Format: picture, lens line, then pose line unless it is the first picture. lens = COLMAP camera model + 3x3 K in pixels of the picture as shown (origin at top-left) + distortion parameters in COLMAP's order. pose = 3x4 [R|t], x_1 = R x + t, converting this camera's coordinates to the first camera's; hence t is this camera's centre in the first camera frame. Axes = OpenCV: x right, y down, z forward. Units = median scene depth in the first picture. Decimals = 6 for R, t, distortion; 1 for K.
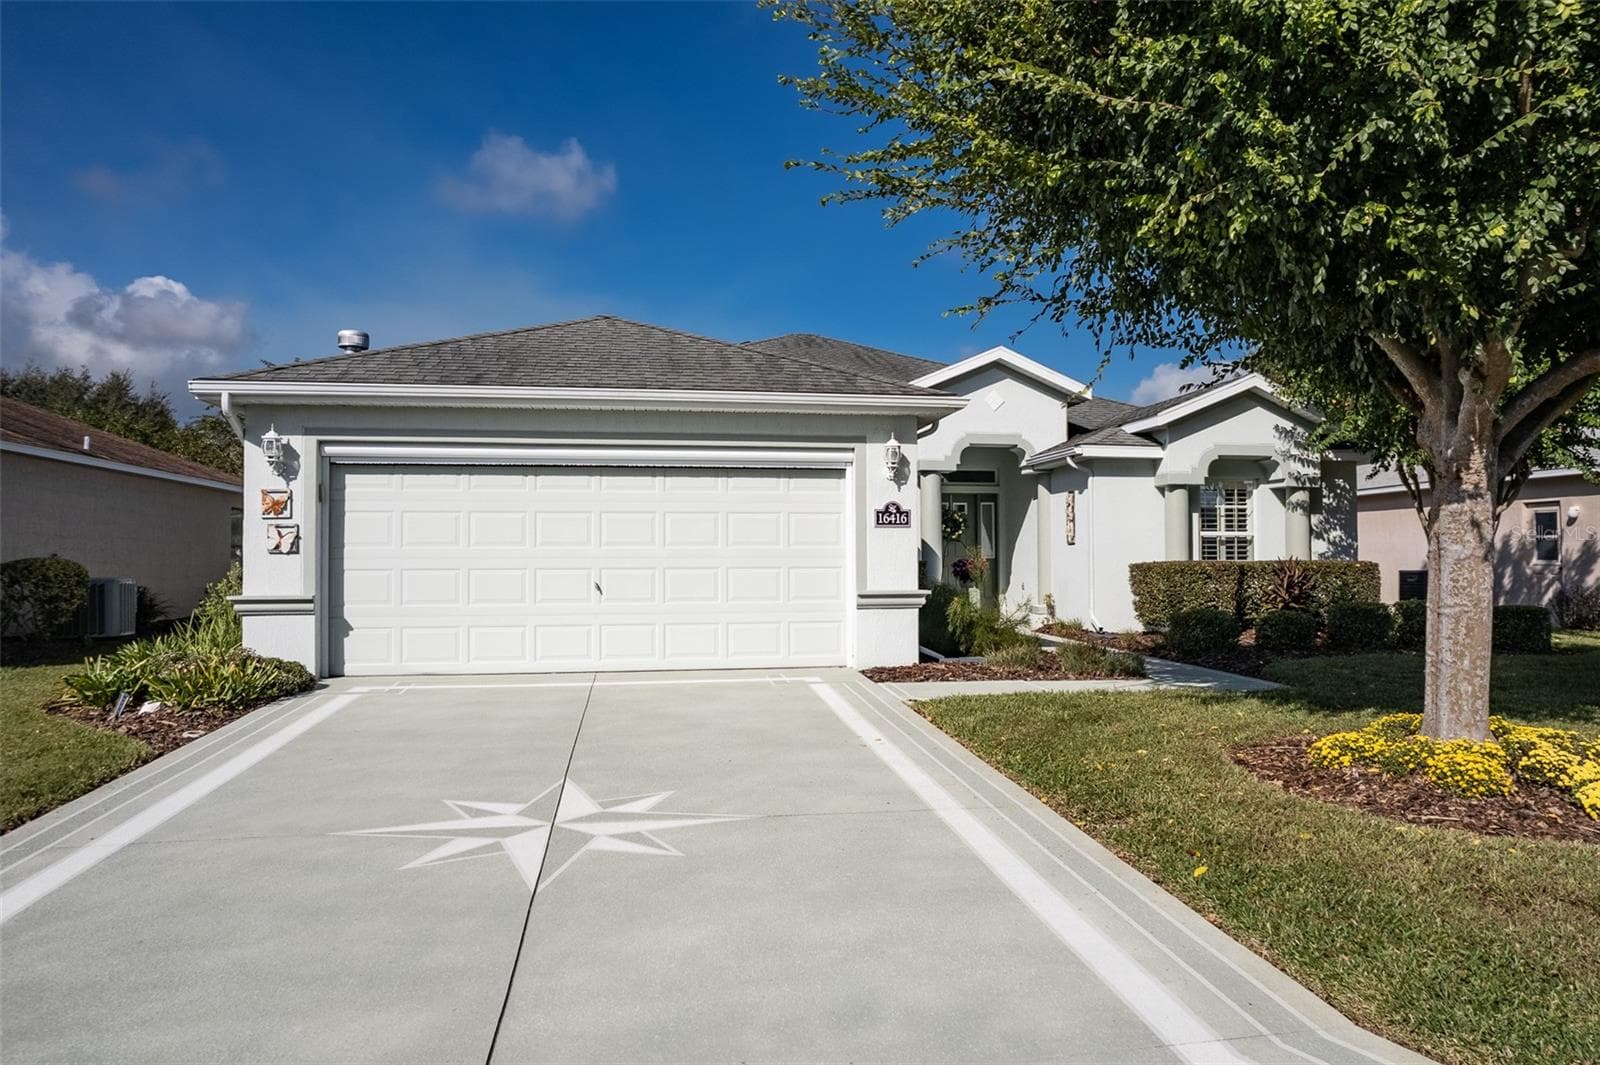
lens RADIAL K [[1109.3, 0, 807.1], [0, 1109.3, 534.8], [0, 0, 1]] dist [-0.058105, 0.049263]
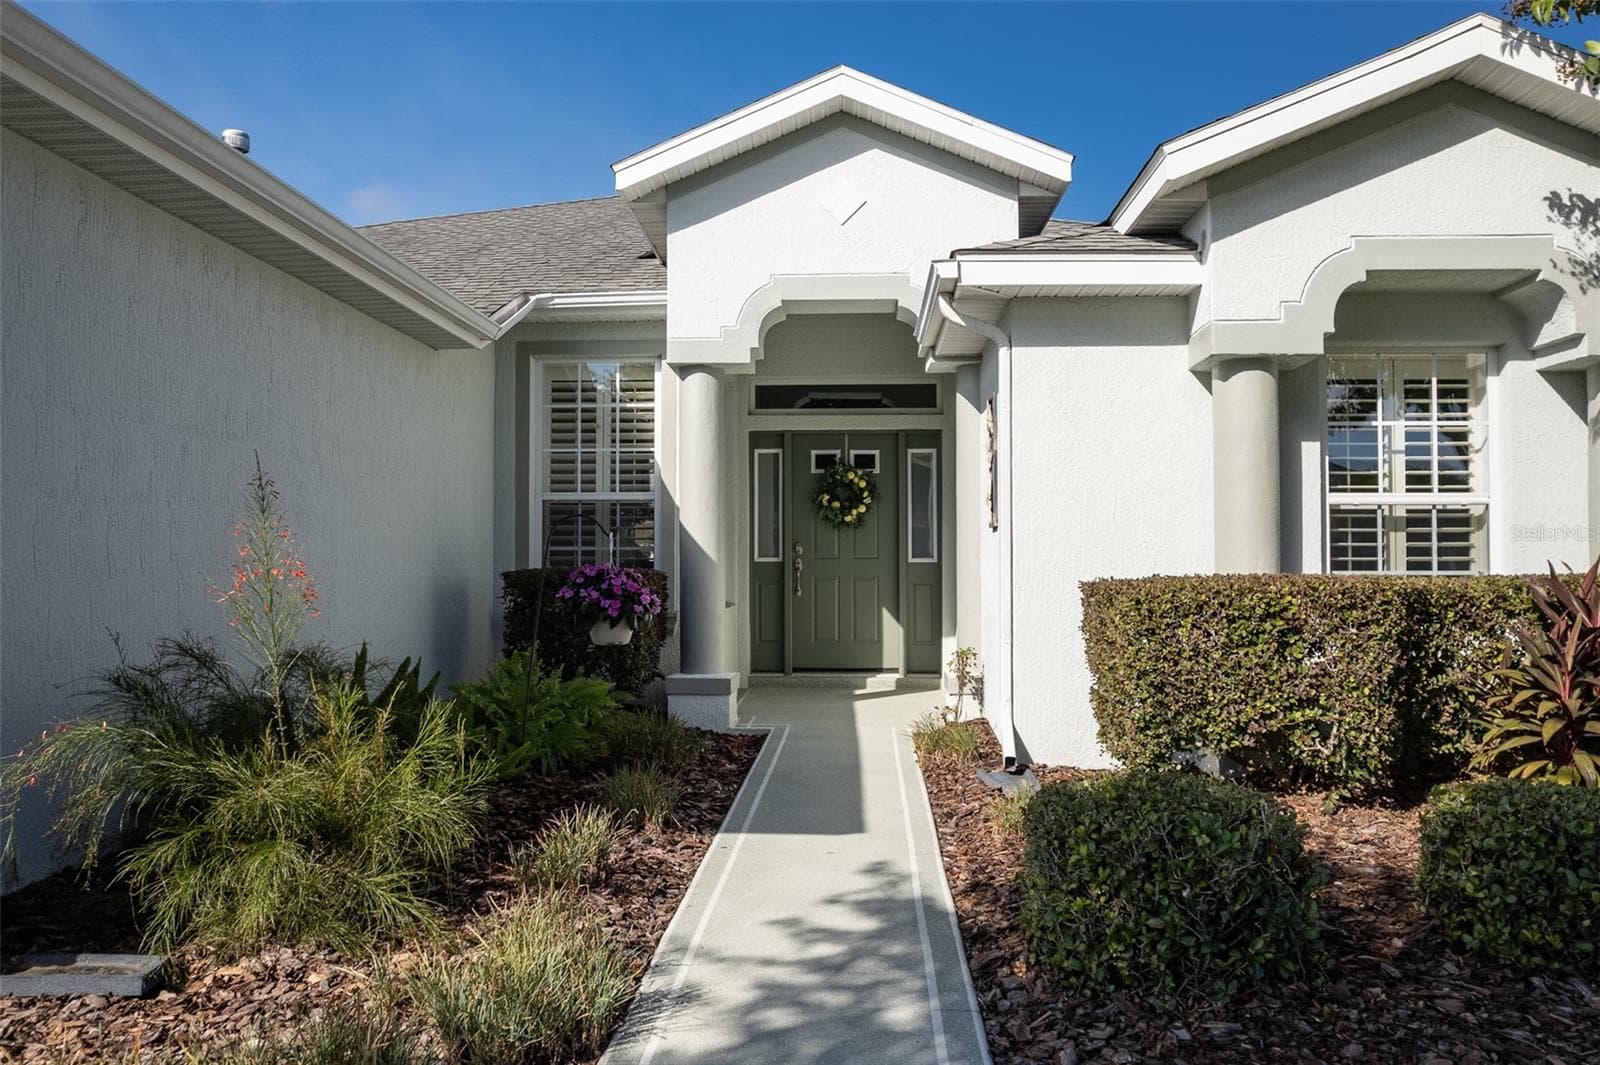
lens RADIAL K [[1173.5, 0, 796.0], [0, 1173.5, 541.0], [0, 0, 1]] dist [-0.031054, 0.004052]
pose [[0.977122, 0.002624, -0.212662, 0.266139], [-0.001738, 0.999989, 0.004352, 0.011523], [0.212671, -0.003883, 0.977116, 0.582404]]
